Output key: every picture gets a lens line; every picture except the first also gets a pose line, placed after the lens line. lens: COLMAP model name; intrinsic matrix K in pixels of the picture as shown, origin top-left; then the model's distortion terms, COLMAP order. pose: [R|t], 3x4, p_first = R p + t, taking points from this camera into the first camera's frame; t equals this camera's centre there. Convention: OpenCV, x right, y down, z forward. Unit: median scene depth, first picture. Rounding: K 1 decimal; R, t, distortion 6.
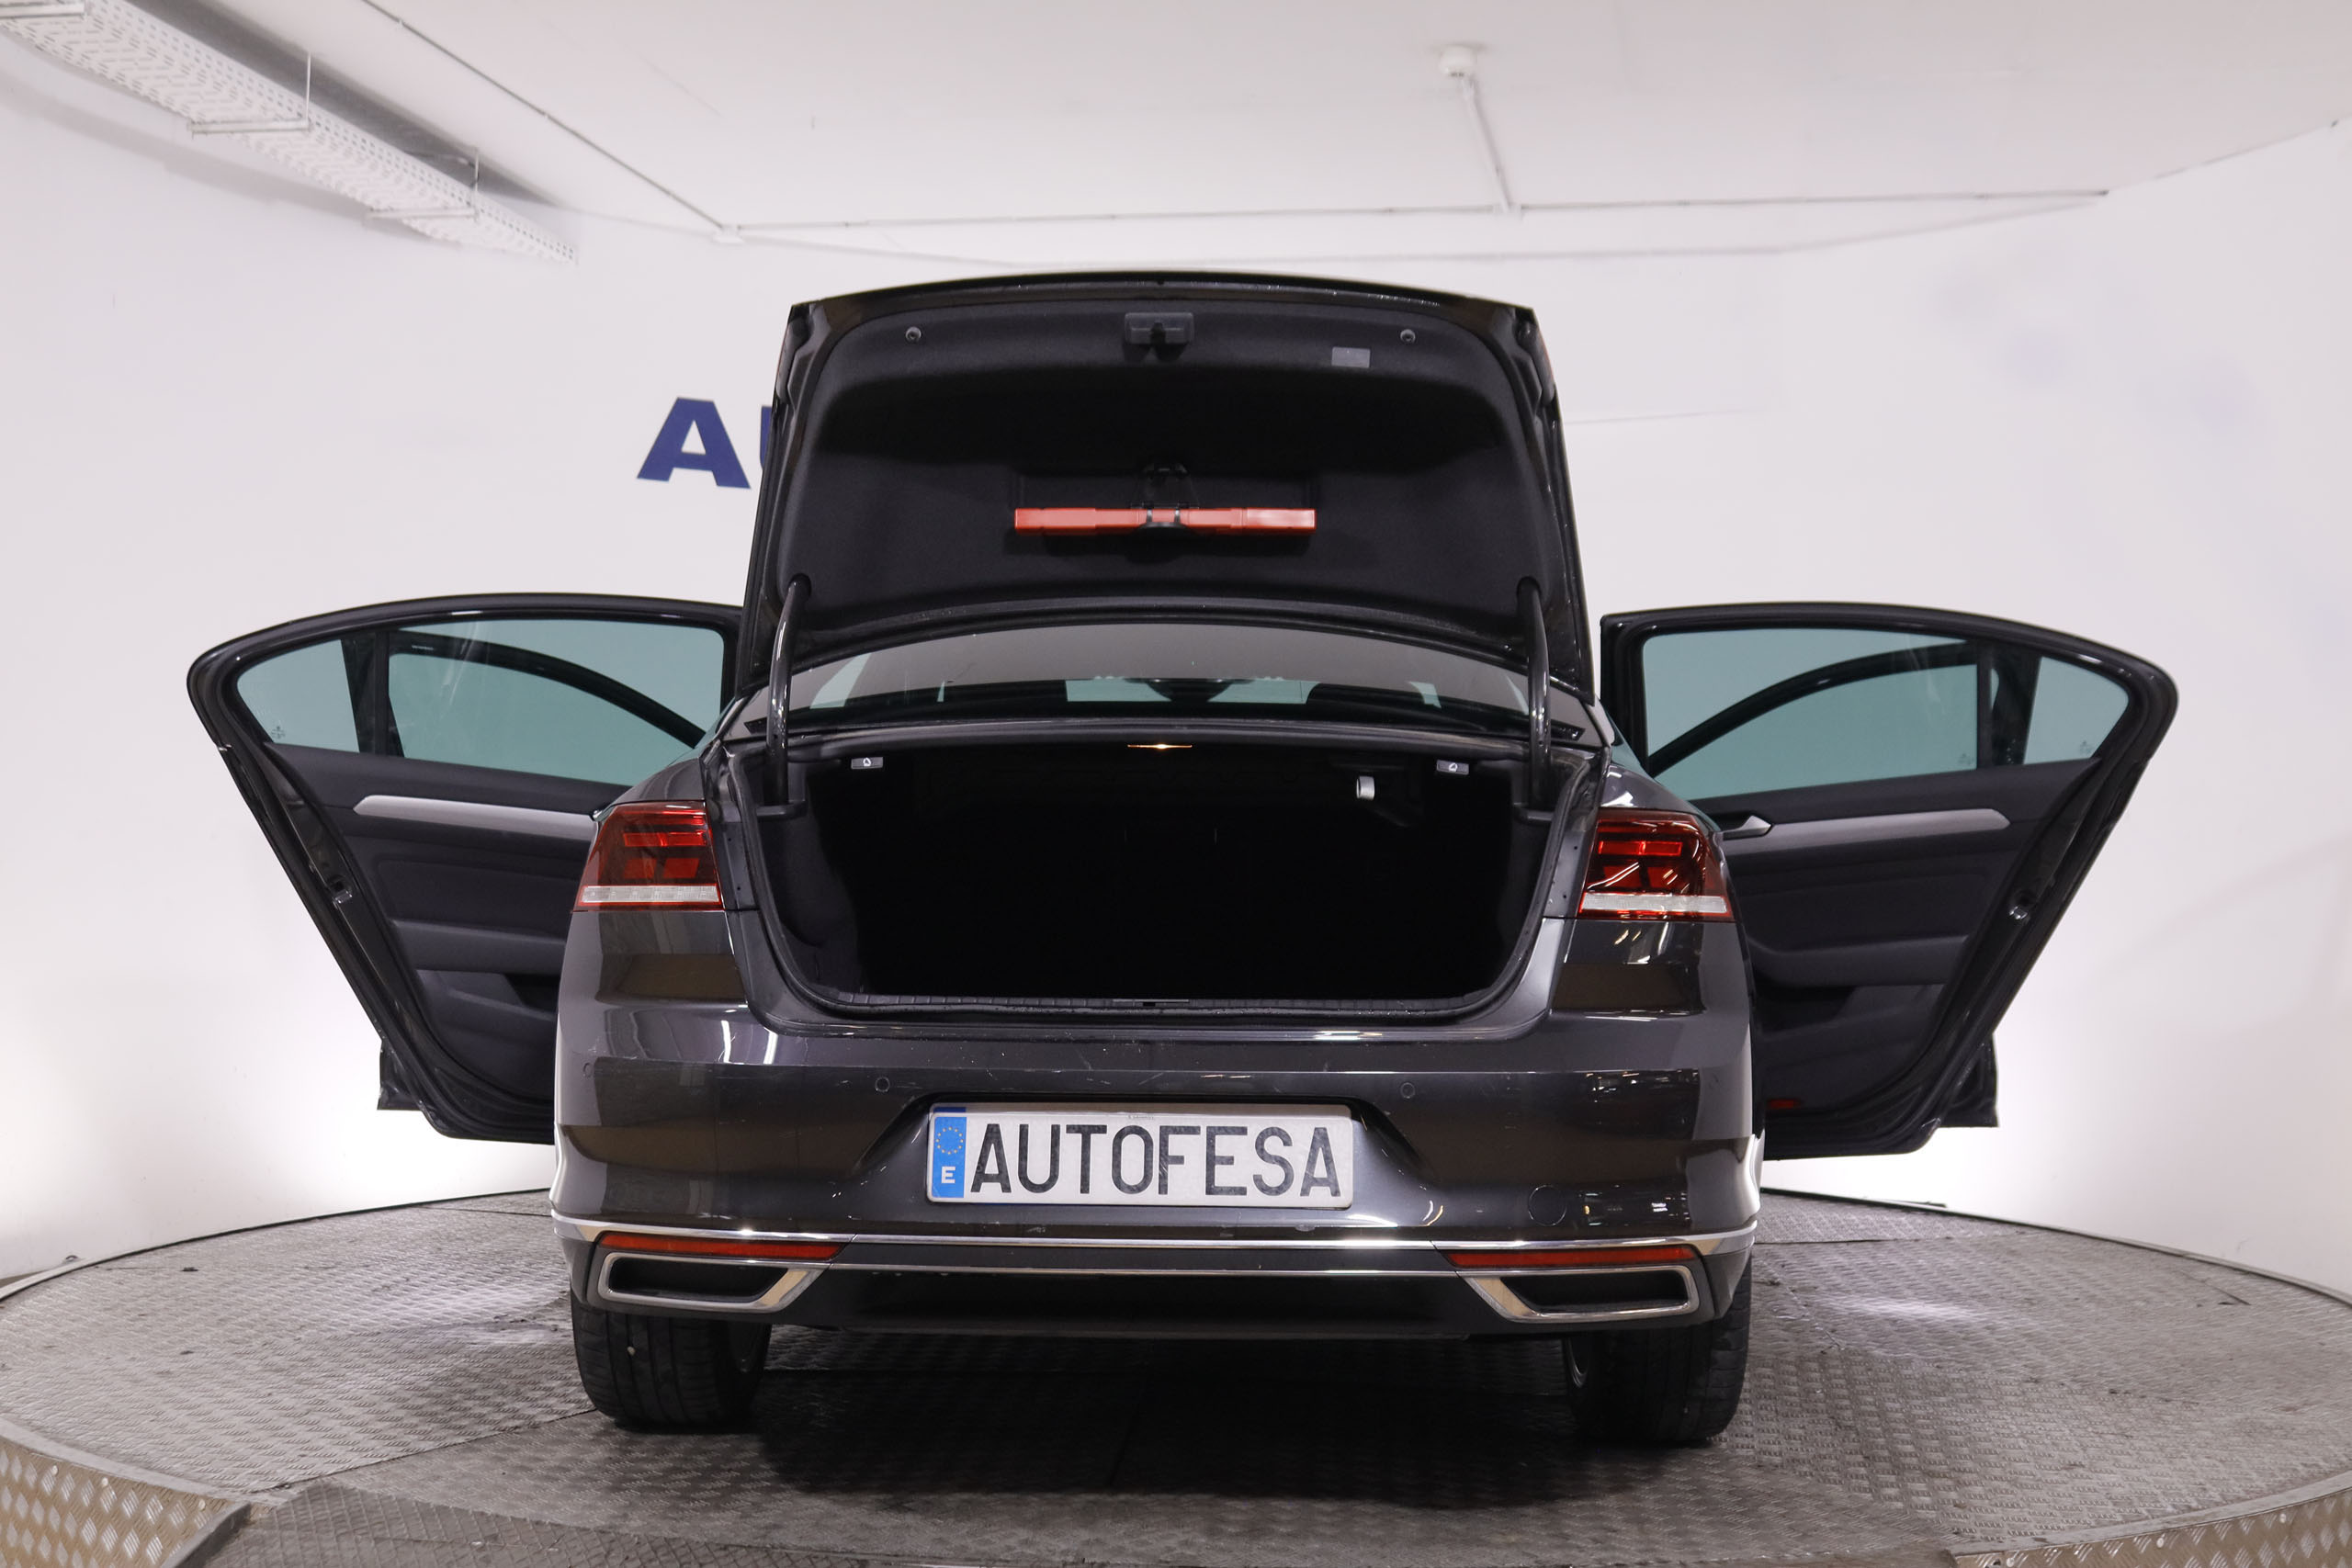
lens RADIAL K [[2887.2, 0, 1197.5], [0, 2887.2, 740.9], [0, 0, 1]] dist [-0.034338, 0.000000]
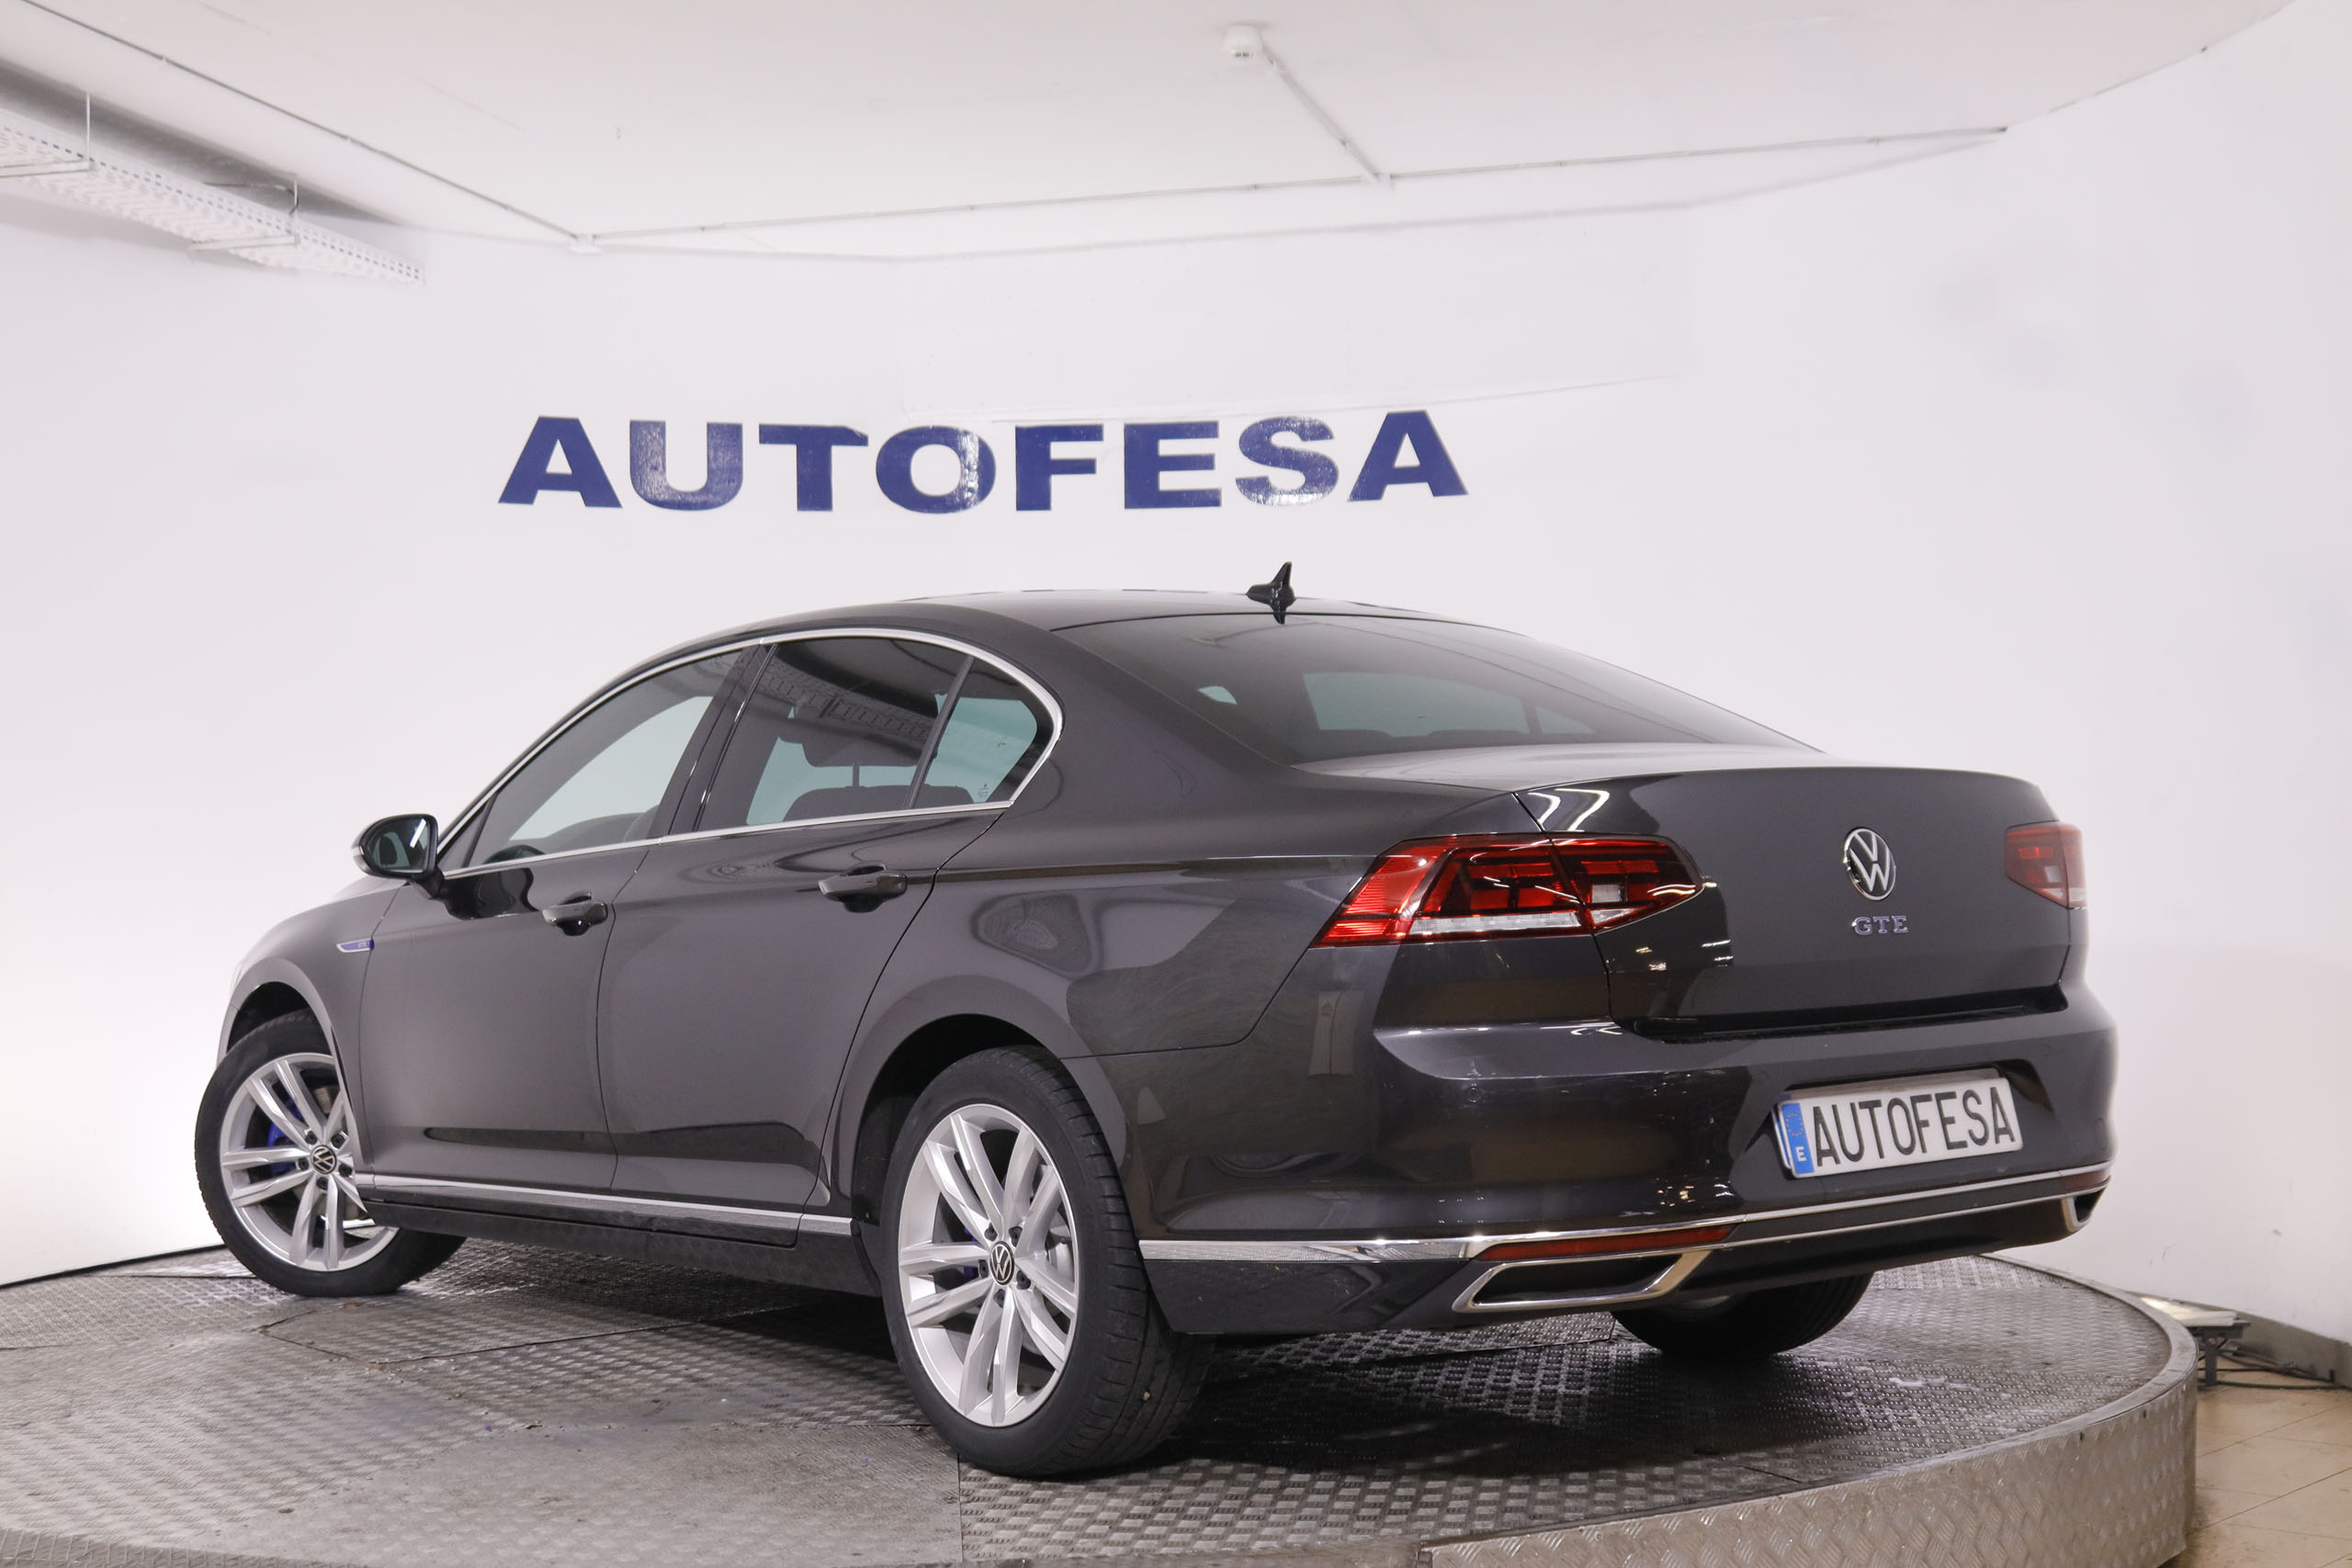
lens RADIAL K [[3221.0, 0, 1198.2], [0, 3221.0, 743.8], [0, 0, 1]] dist [-0.023279, 0.000000]
pose [[0.997154, -0.040349, -0.063692, 0.150188], [0.040486, 0.999180, 0.000864, -0.003315], [0.063605, -0.003440, 0.997969, -0.081592]]
